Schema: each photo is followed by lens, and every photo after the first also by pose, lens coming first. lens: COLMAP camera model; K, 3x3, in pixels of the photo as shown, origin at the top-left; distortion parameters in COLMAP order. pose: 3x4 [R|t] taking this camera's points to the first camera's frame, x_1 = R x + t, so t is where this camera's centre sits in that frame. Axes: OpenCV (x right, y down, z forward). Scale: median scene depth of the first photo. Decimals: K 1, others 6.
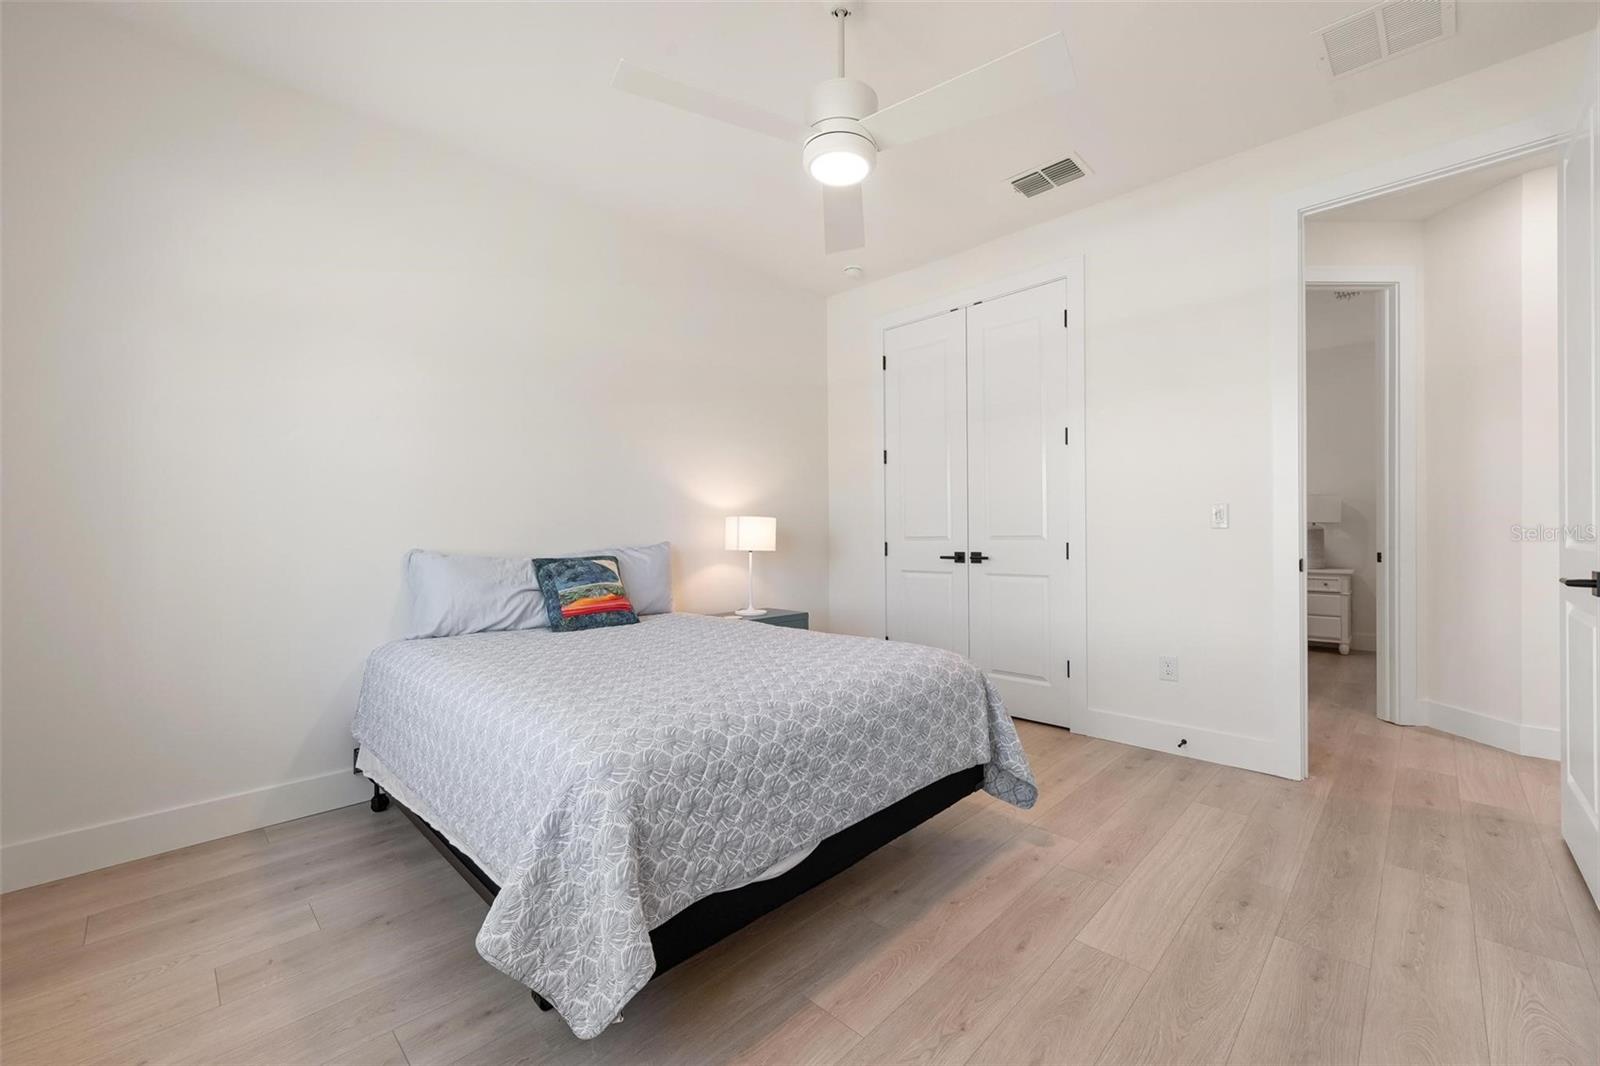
lens RADIAL K [[641.5, 0, 796.8], [0, 641.5, 540.2], [0, 0, 1]] dist [-0.000277, 0.000013]
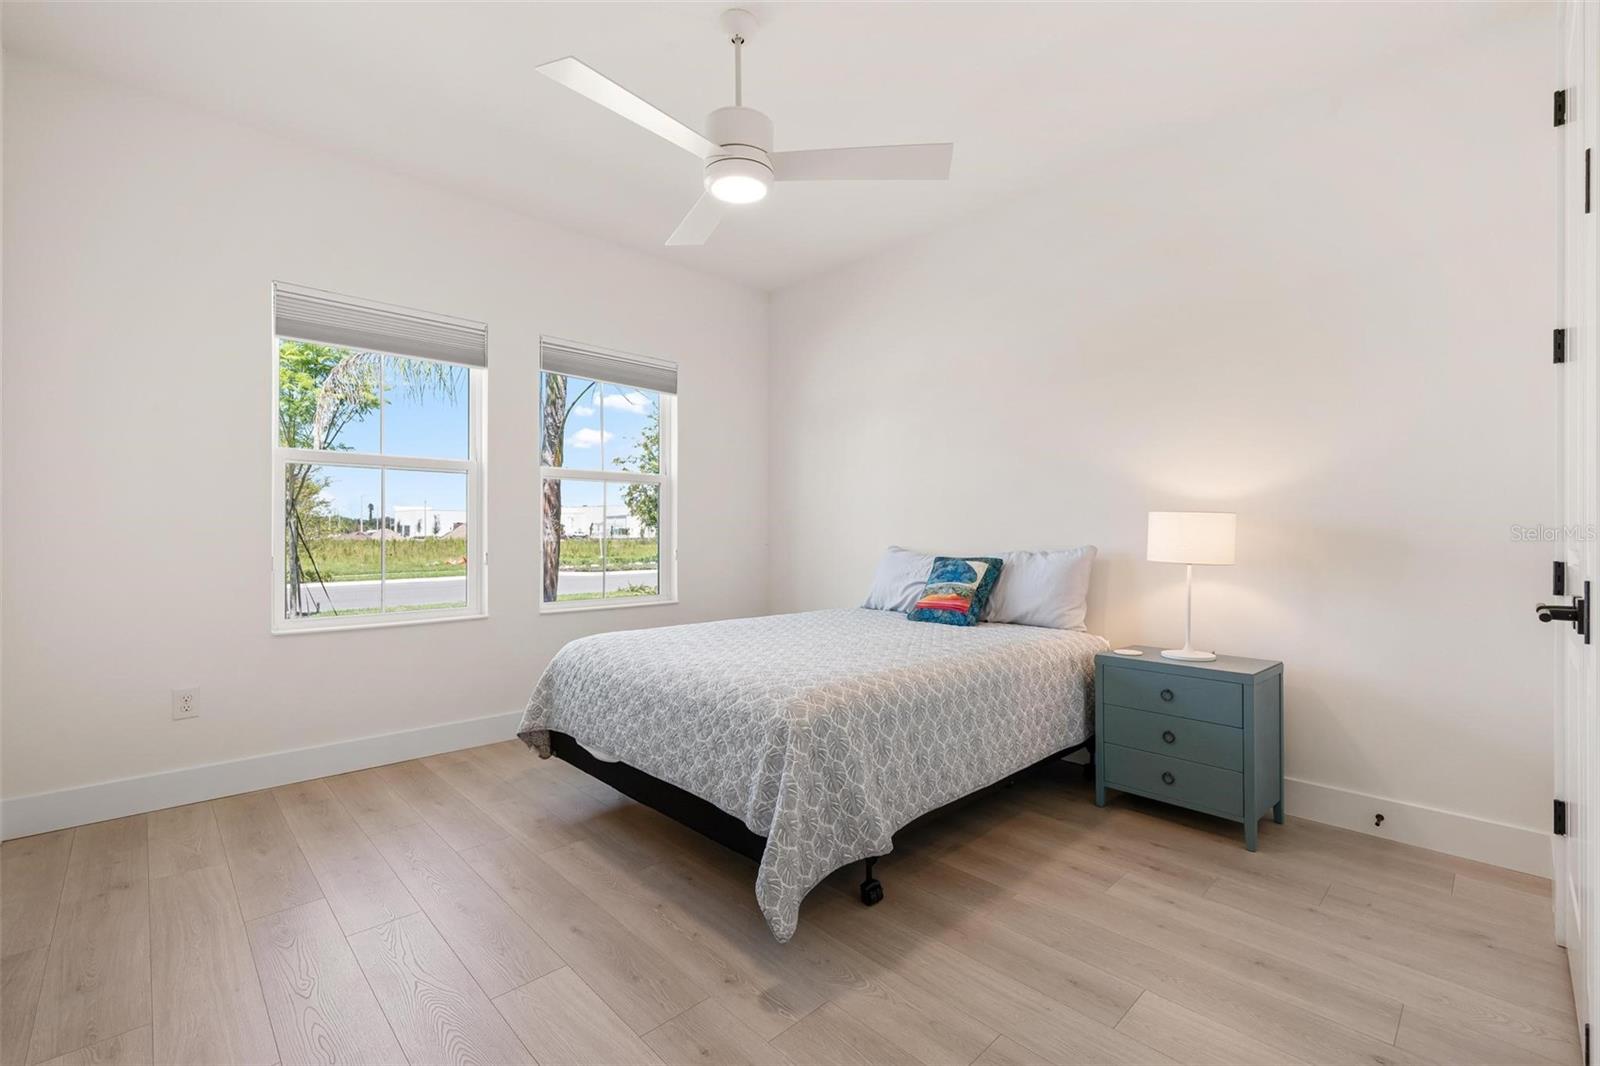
lens RADIAL K [[684.0, 0, 803.8], [0, 684.0, 531.2], [0, 0, 1]] dist [-0.002373, 0.000431]
pose [[-0.024031, 0.001639, -0.999710, 1.215425], [-0.006242, 0.999979, 0.001789, -0.025913], [0.999692, 0.006283, -0.024021, 1.156369]]
